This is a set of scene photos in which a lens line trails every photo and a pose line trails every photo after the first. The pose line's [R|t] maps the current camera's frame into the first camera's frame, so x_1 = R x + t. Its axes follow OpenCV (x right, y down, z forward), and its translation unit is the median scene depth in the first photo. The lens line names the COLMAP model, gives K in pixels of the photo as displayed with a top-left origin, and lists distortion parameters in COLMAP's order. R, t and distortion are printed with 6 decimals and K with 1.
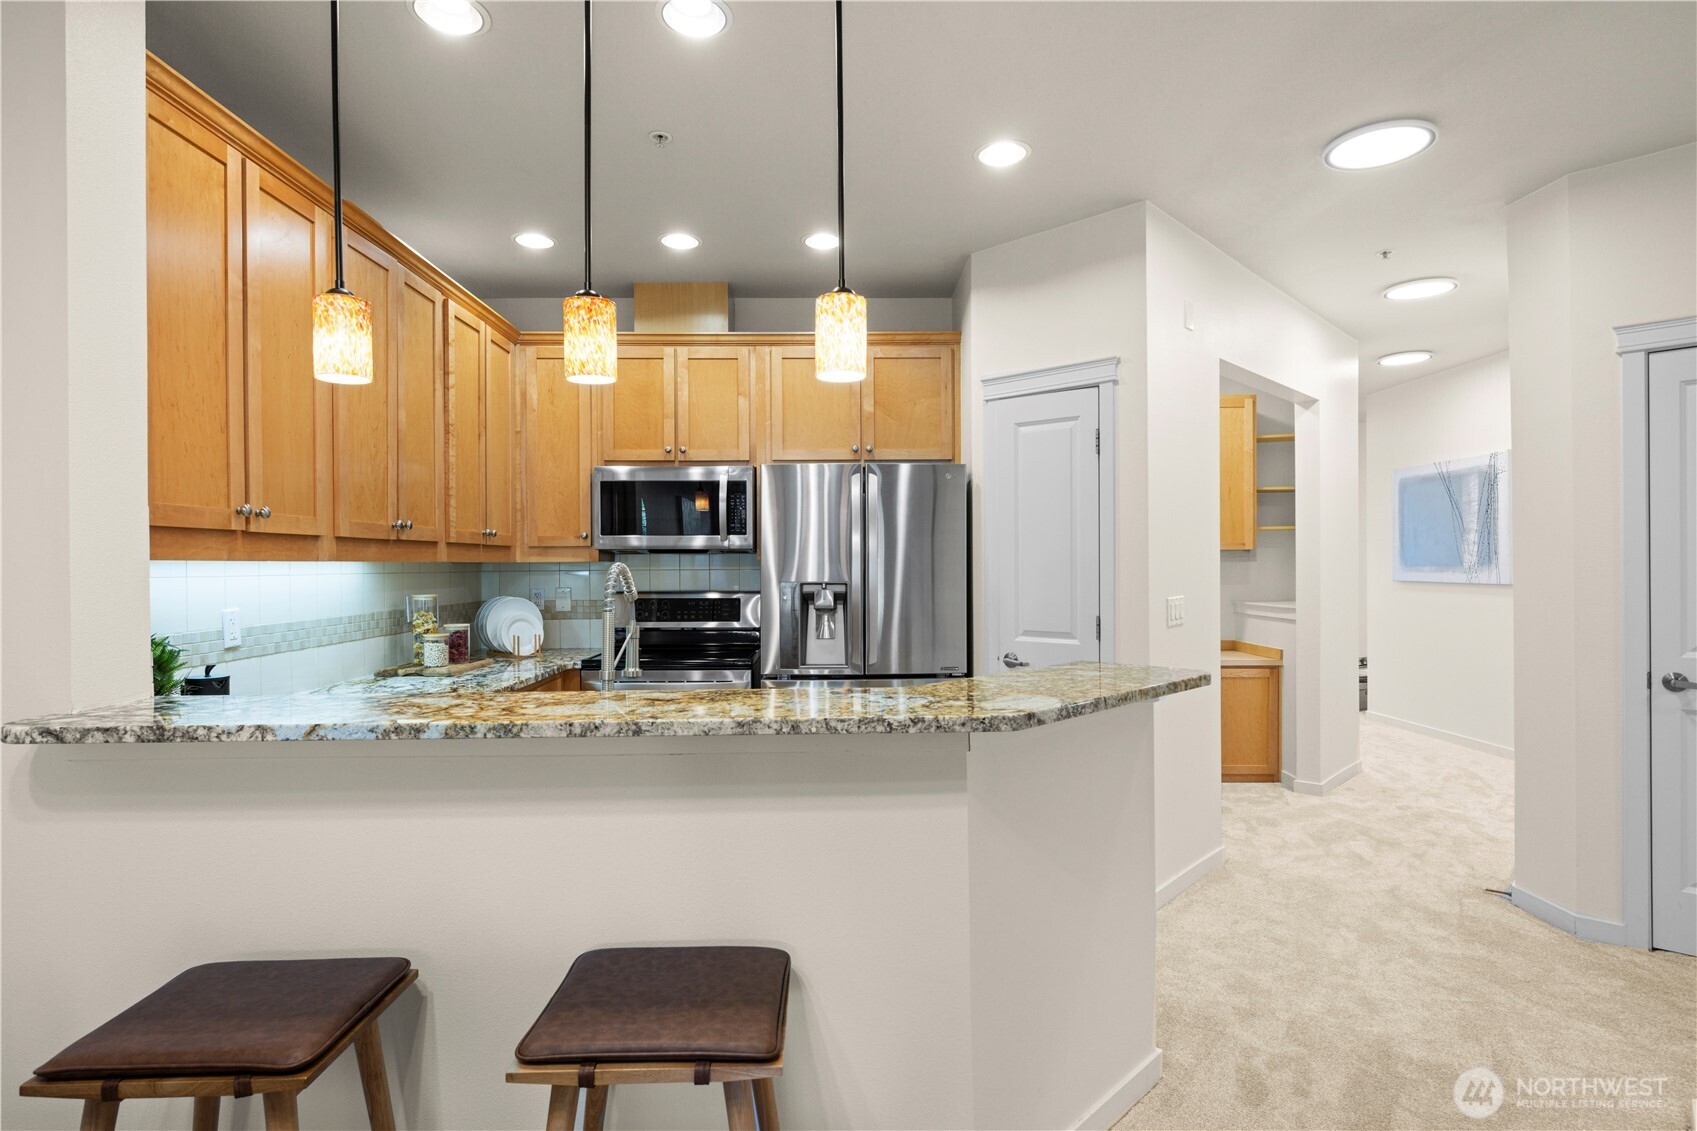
lens RADIAL K [[861.1, 0, 845.1], [0, 861.1, 571.4], [0, 0, 1]] dist [-0.002007, 0.001701]
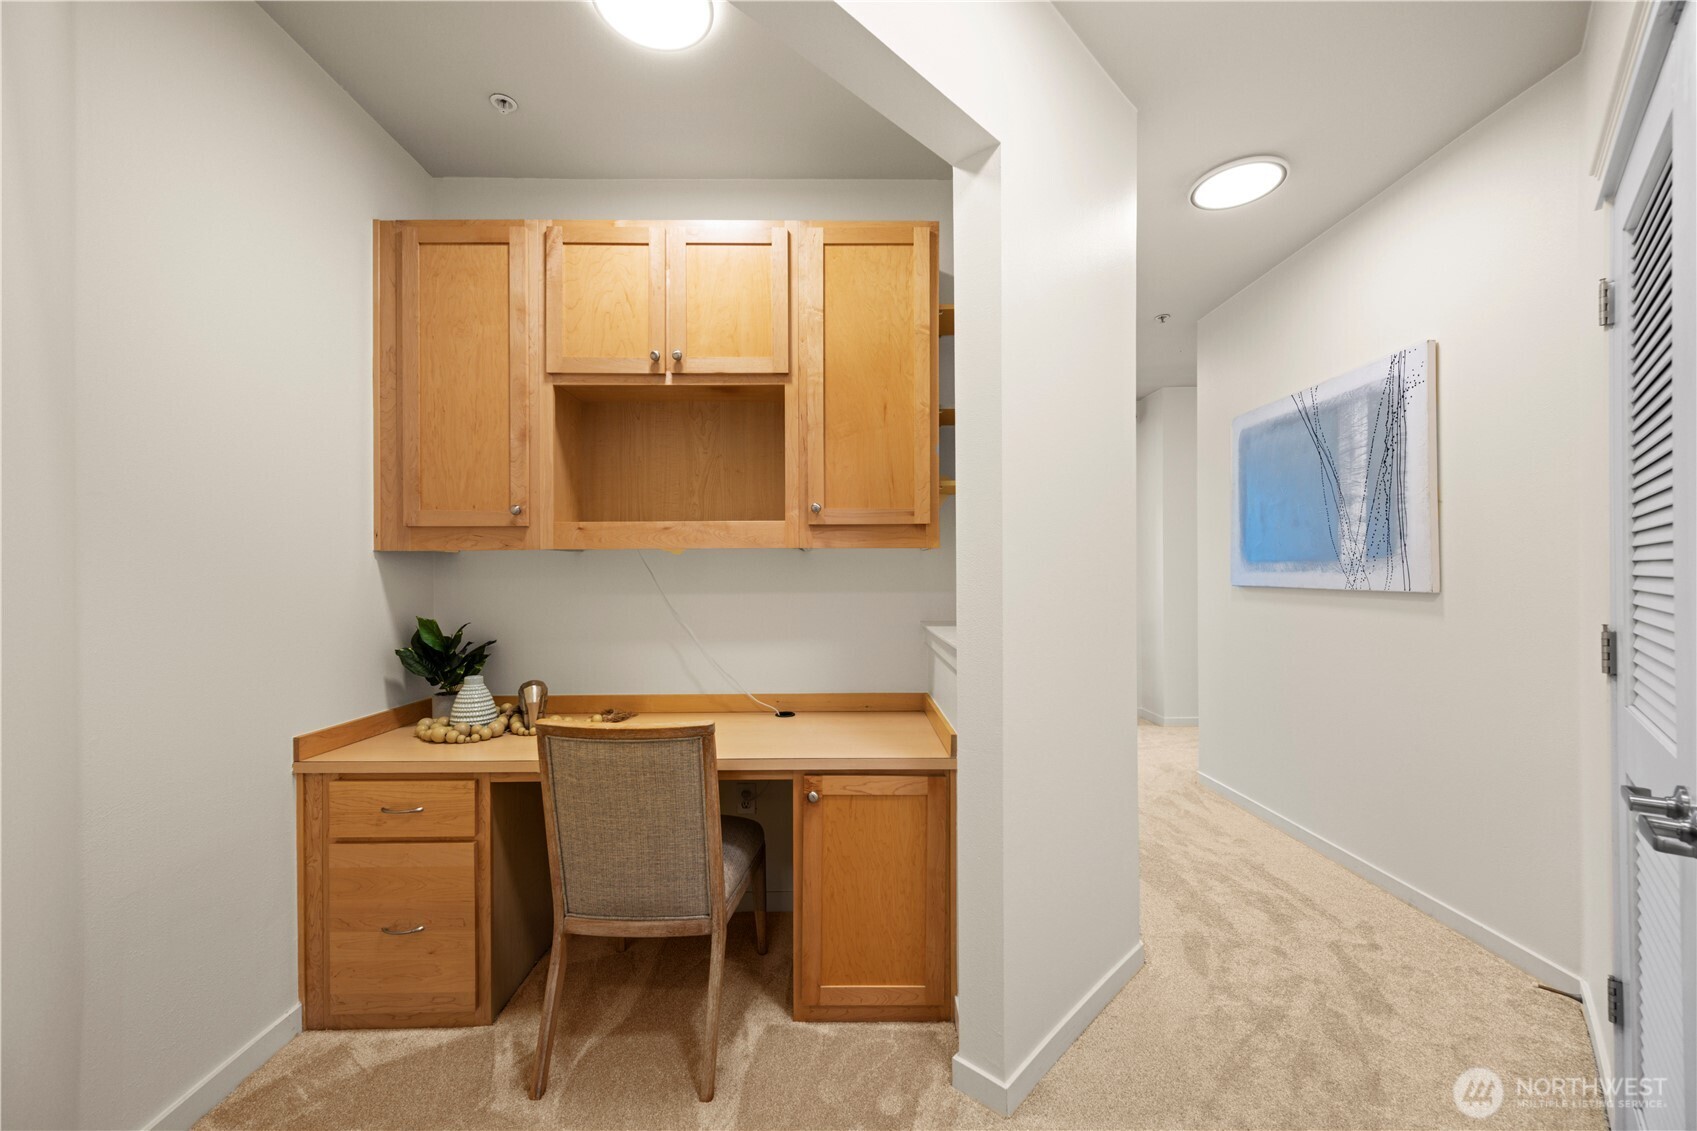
lens RADIAL K [[677.8, 0, 841.9], [0, 677.8, 574.9], [0, 0, 1]] dist [0.003429, -0.000380]
pose [[0.999985, 0.001674, 0.005246, 0.383606], [-0.001662, 0.999996, -0.002339, 0.005313], [-0.005250, 0.002331, 0.999984, 0.549926]]
